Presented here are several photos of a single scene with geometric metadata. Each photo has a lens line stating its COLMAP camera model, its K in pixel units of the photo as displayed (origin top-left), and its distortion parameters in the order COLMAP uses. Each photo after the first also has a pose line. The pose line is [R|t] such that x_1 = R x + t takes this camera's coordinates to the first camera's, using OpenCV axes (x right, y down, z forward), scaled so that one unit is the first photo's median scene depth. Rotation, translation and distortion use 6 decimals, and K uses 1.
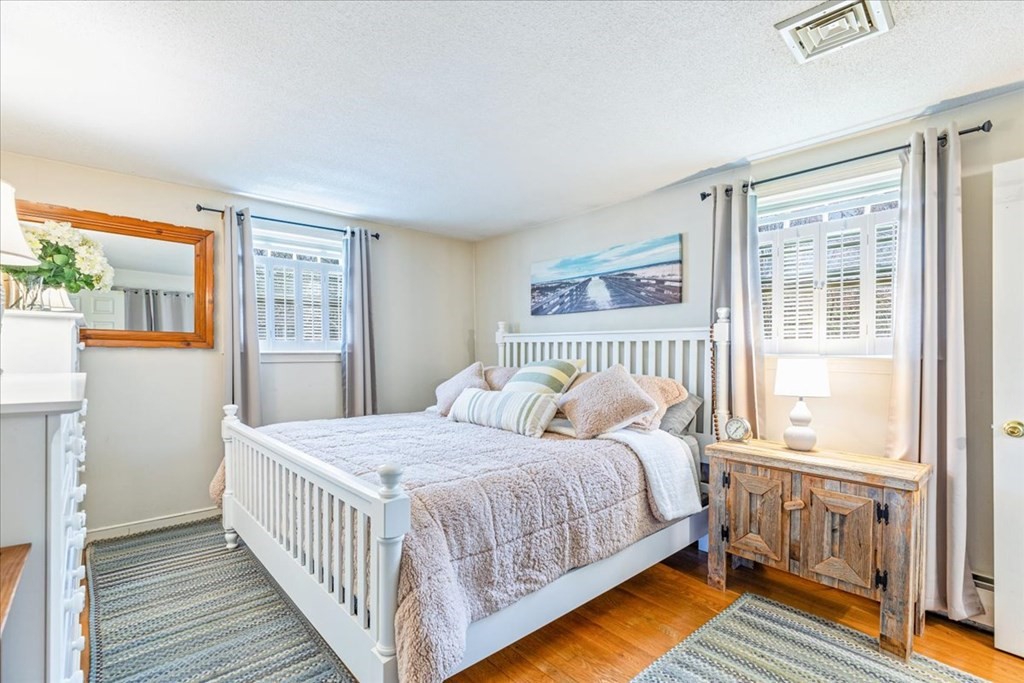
lens RADIAL K [[465.3, 0, 498.1], [0, 465.3, 360.9], [0, 0, 1]] dist [-0.001963, -0.000116]
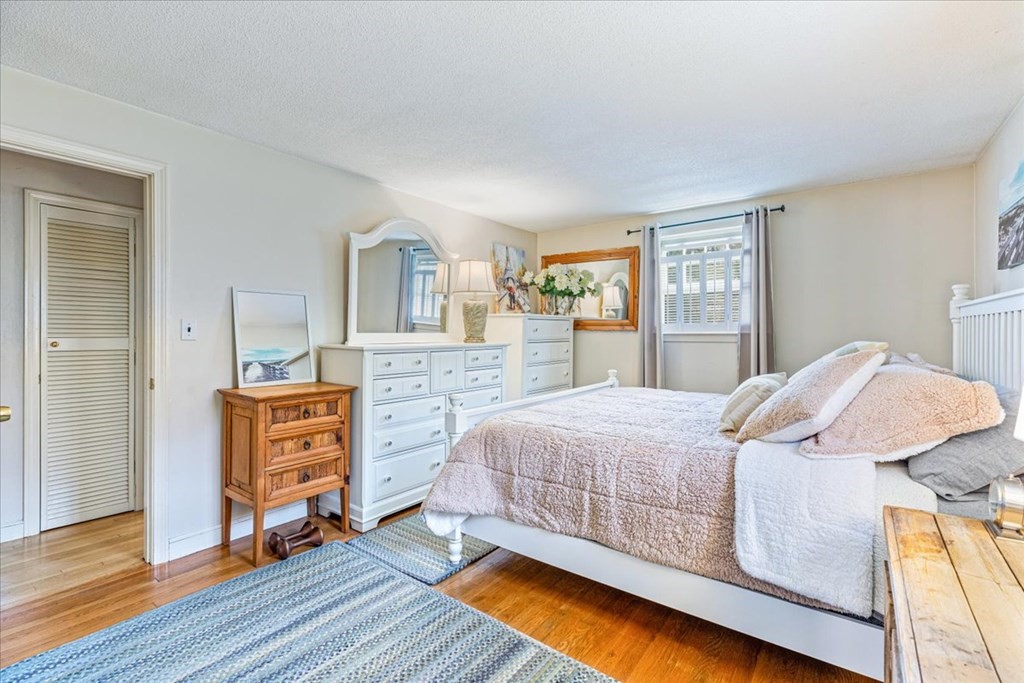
lens RADIAL K [[465.3, 0, 511.0], [0, 465.3, 336.2], [0, 0, 1]] dist [-0.001963, -0.000116]
pose [[0.203275, 0.001713, -0.979120, 1.034871], [-0.016975, 0.999854, -0.001775, -0.002952], [0.978974, 0.016982, 0.203275, 0.546241]]
